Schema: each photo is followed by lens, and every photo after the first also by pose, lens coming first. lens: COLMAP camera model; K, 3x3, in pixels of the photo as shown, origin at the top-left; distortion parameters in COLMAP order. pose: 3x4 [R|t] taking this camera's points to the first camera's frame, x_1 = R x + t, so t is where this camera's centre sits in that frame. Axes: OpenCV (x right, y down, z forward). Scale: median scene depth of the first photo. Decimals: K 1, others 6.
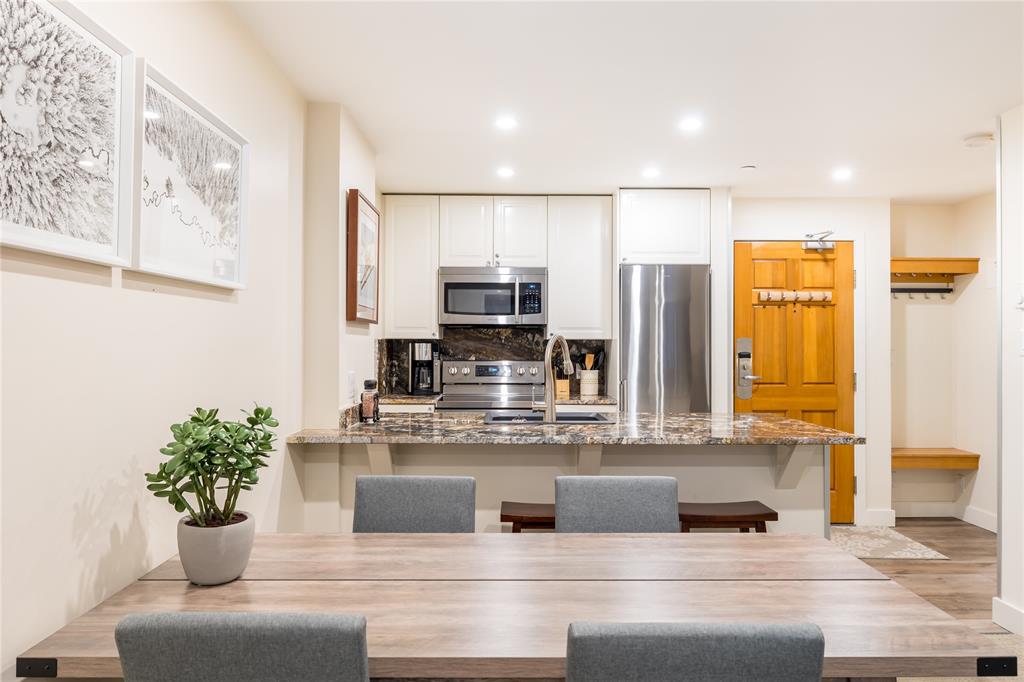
lens RADIAL K [[714.0, 0, 512.0], [0, 714.0, 341.0], [0, 0, 1]] dist [-0.002022, -0.001867]
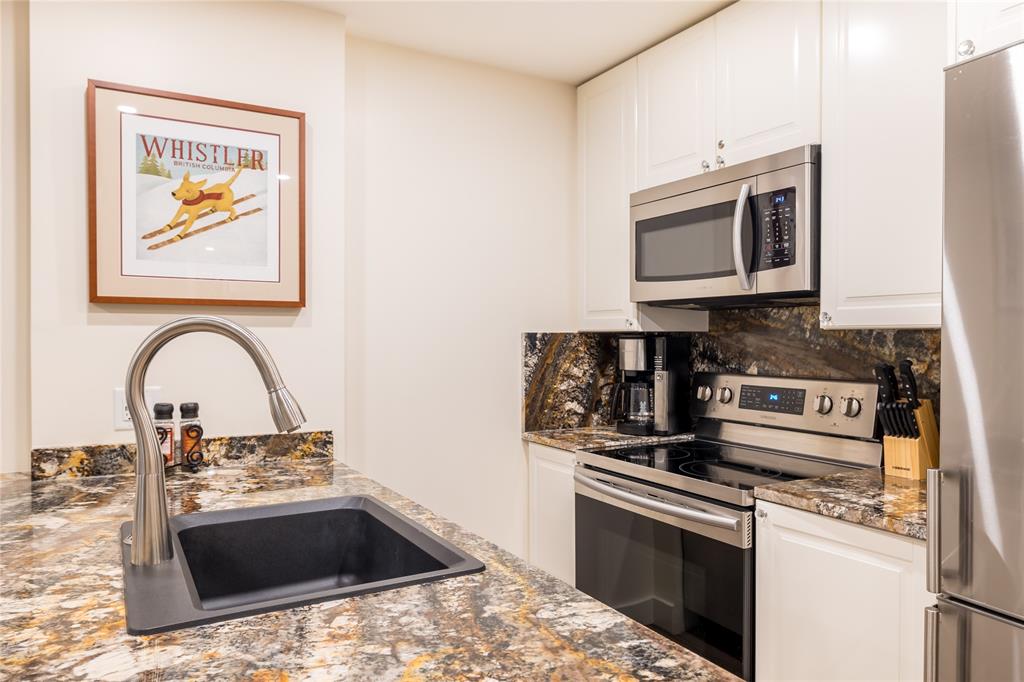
lens RADIAL K [[700.3, 0, 511.8], [0, 700.3, 353.9], [0, 0, 1]] dist [-0.002687, -0.001366]
pose [[0.479794, 0.018807, -0.877180, 0.298653], [0.003192, 0.999726, 0.023180, 0.001661], [0.877375, -0.013921, 0.479603, 0.657072]]
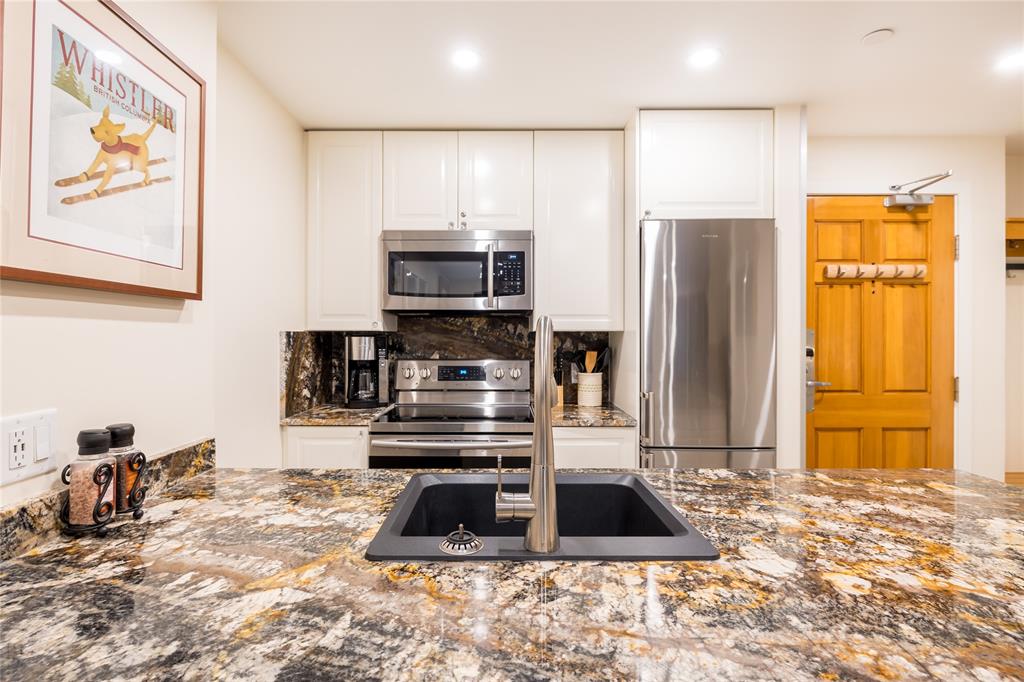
lens RADIAL K [[504.2, 0, 499.0], [0, 504.2, 337.2], [0, 0, 1]] dist [-0.010581, 0.000383]
pose [[0.999852, -0.001179, -0.017186, 0.023013], [0.001270, 0.999985, 0.005283, 0.001013], [0.017180, -0.005304, 0.999838, 0.483712]]
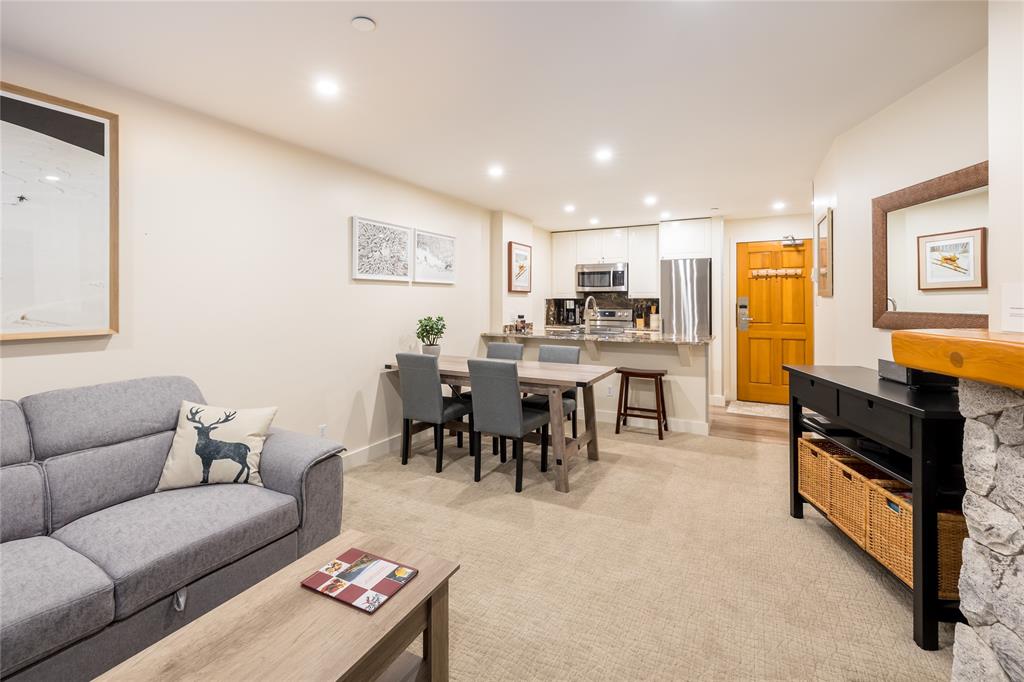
lens RADIAL K [[460.8, 0, 485.2], [0, 460.8, 302.2], [0, 0, 1]] dist [-0.000363, -0.000085]
pose [[0.863212, -0.001602, -0.504838, 0.351468], [0.003878, 0.999987, 0.003457, 0.002204], [0.504826, -0.004942, 0.863207, -0.323603]]
